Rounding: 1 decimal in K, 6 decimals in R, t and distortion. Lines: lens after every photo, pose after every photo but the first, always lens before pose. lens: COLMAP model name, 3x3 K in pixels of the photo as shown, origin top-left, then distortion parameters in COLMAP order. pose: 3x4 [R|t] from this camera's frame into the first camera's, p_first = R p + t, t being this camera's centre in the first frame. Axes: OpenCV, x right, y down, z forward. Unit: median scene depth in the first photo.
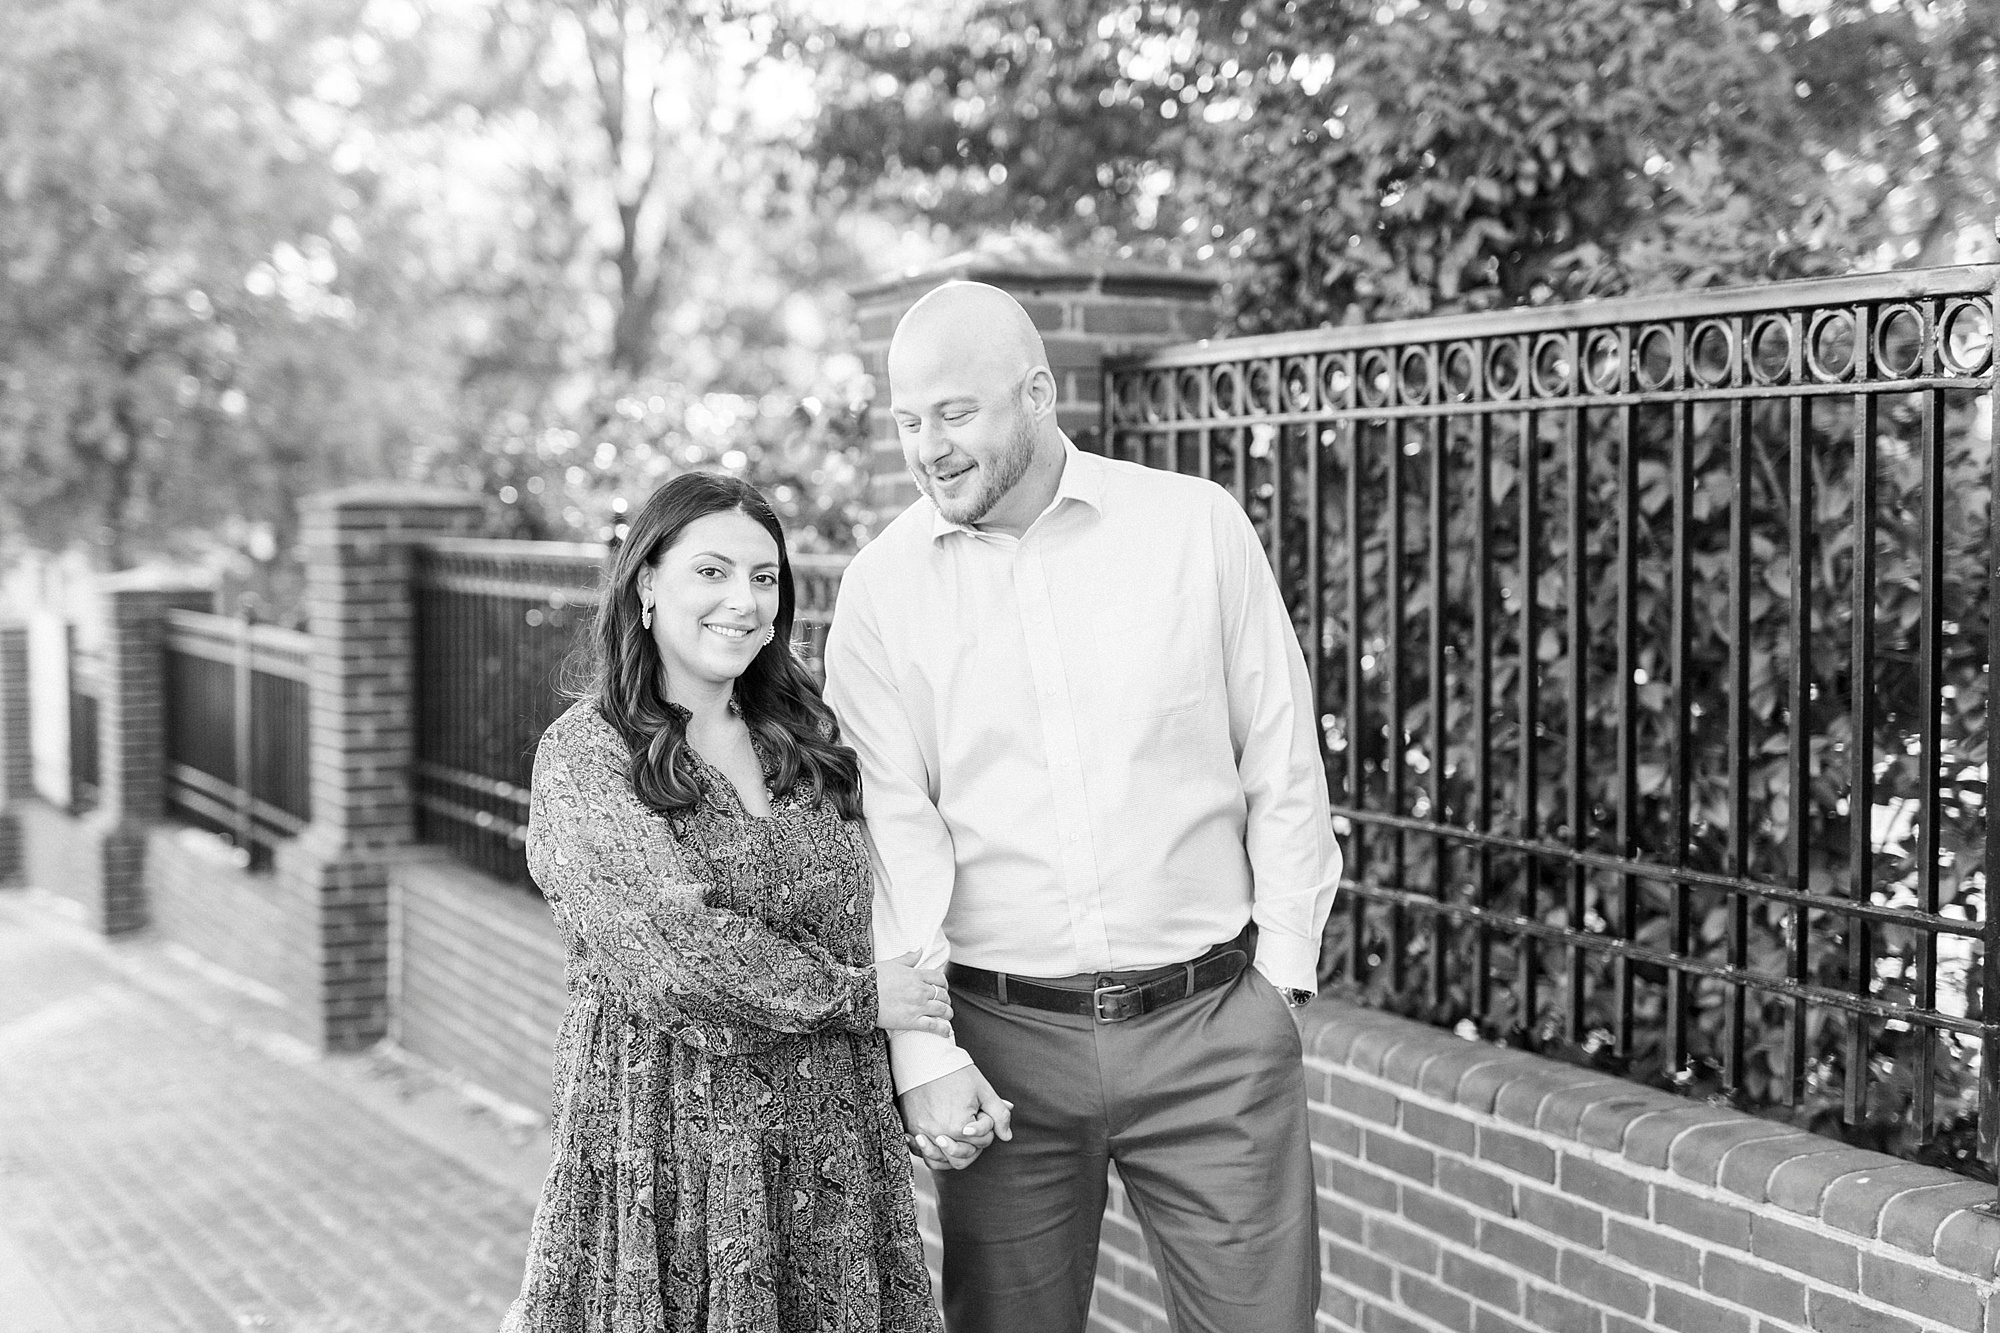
lens RADIAL K [[2689.4, 0, 1000.0], [0, 2689.4, 666.5], [0, 0, 1]] dist [0.023866, 0.021646]
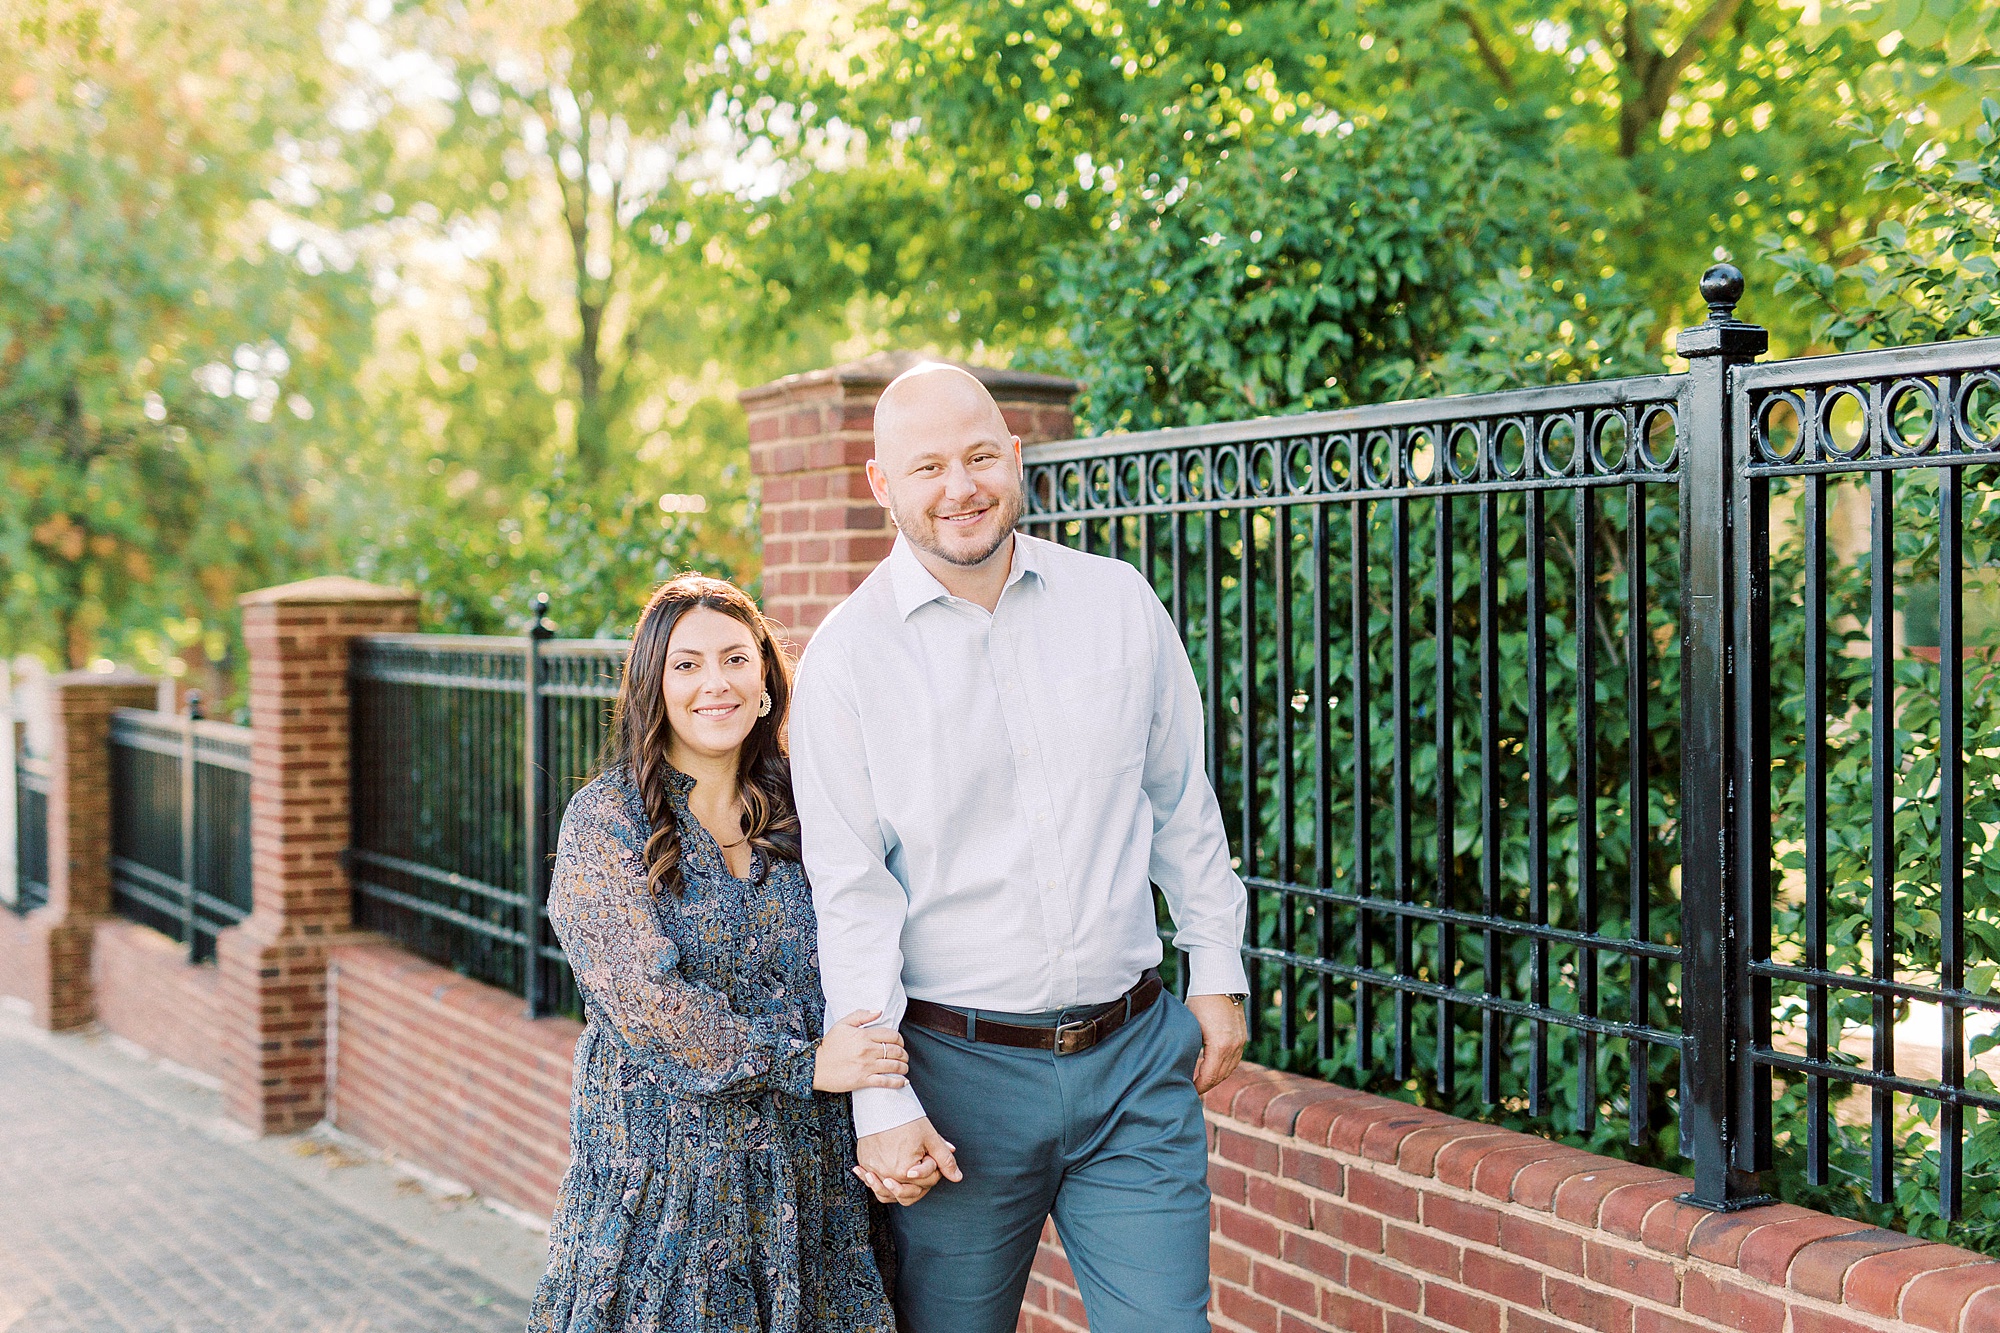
lens RADIAL K [[2832.6, 0, 1000.0], [0, 2832.6, 666.5], [0, 0, 1]] dist [0.033214, 0.033293]
pose [[0.999964, -0.008440, -0.001189, 0.048723], [0.008392, 0.999314, -0.036074, 0.010540], [0.001493, 0.036063, 0.999348, -0.130384]]
